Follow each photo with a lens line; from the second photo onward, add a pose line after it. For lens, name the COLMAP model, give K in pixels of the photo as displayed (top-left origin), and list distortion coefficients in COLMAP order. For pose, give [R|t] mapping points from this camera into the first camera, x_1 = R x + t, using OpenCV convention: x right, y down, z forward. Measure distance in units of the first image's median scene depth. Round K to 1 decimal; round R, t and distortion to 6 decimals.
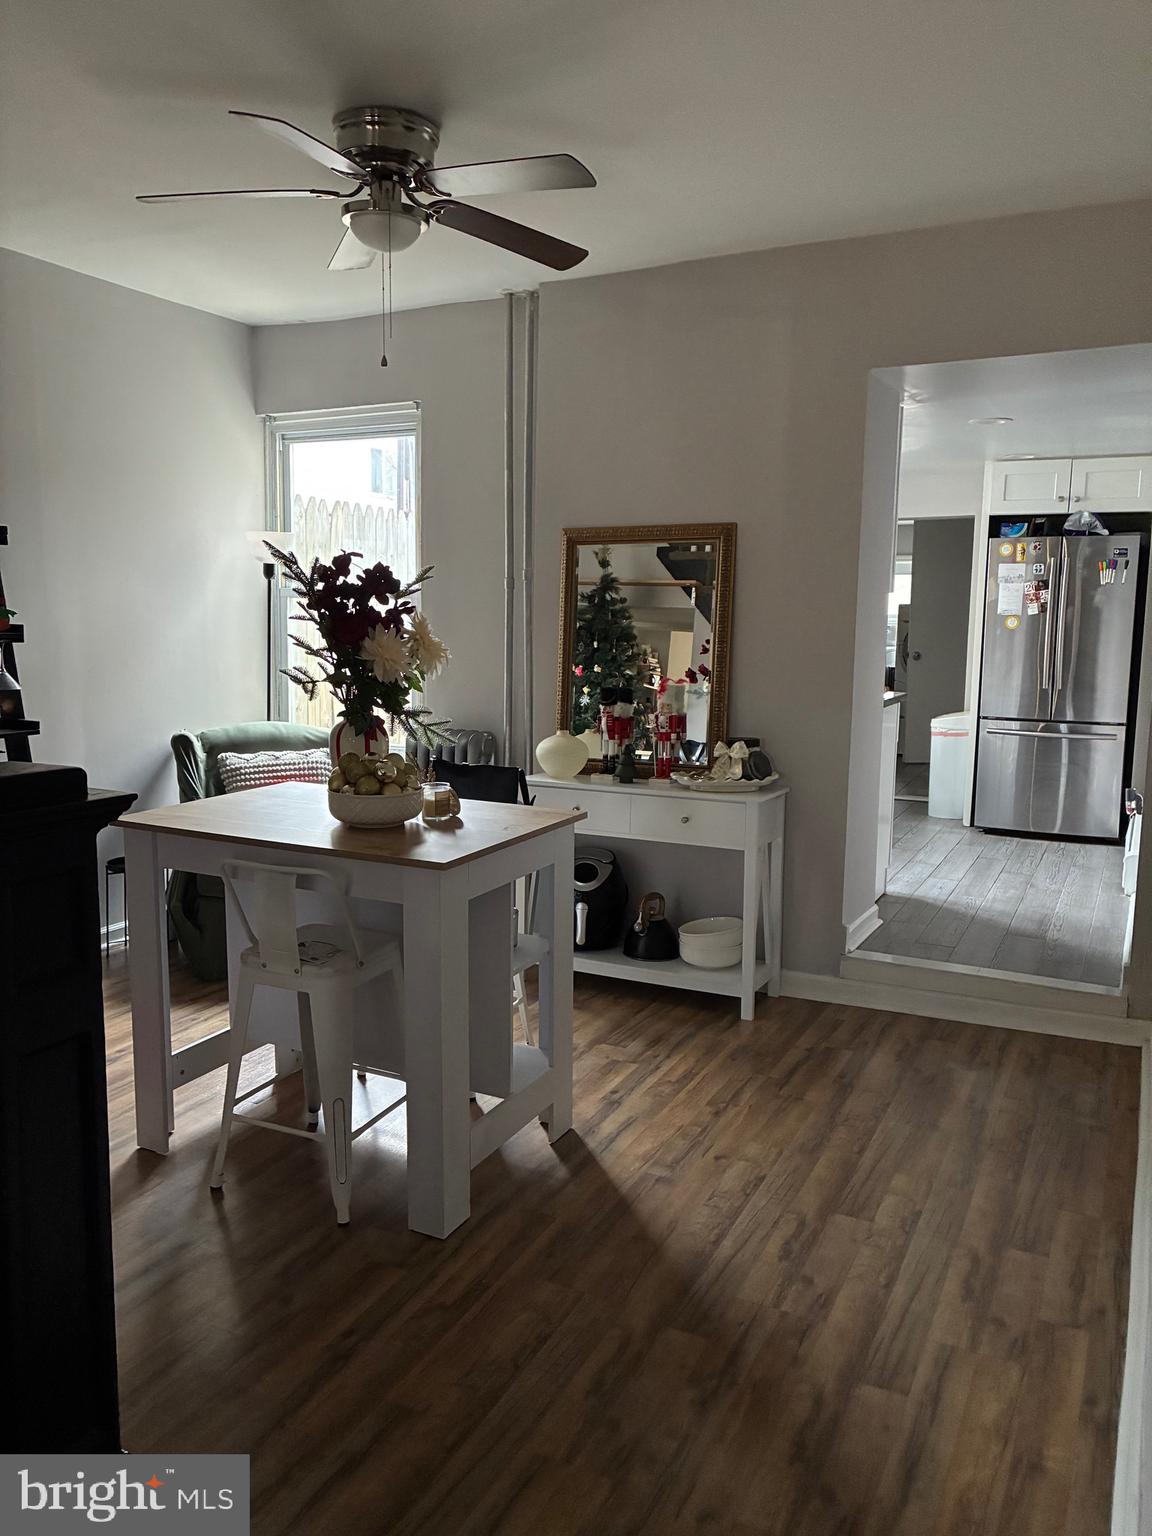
lens RADIAL K [[1125.4, 0, 567.4], [0, 1125.4, 770.4], [0, 0, 1]] dist [-0.015887, -0.004886]
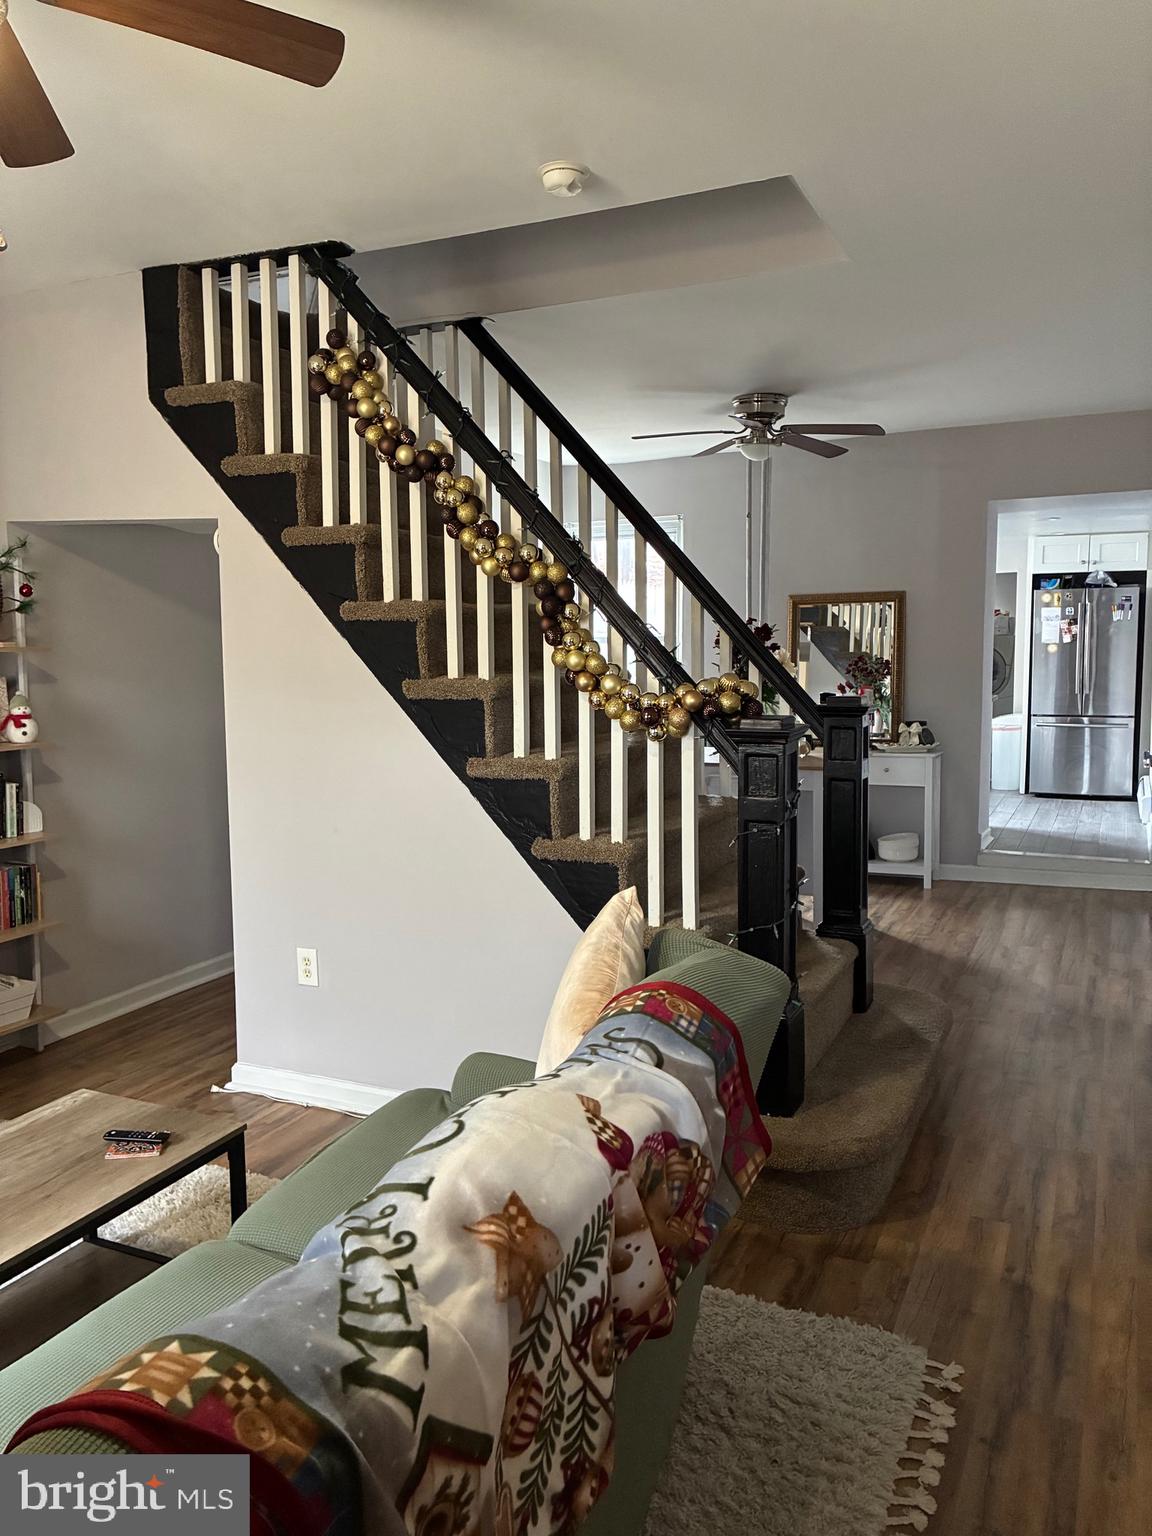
lens RADIAL K [[1179.8, 0, 578.5], [0, 1179.8, 755.5], [0, 0, 1]] dist [0.050464, -0.055119]
pose [[0.998505, -0.023699, 0.049253, -0.295312], [0.025970, 0.998605, -0.045978, 0.061743], [-0.048095, 0.047189, 0.997727, -0.496515]]
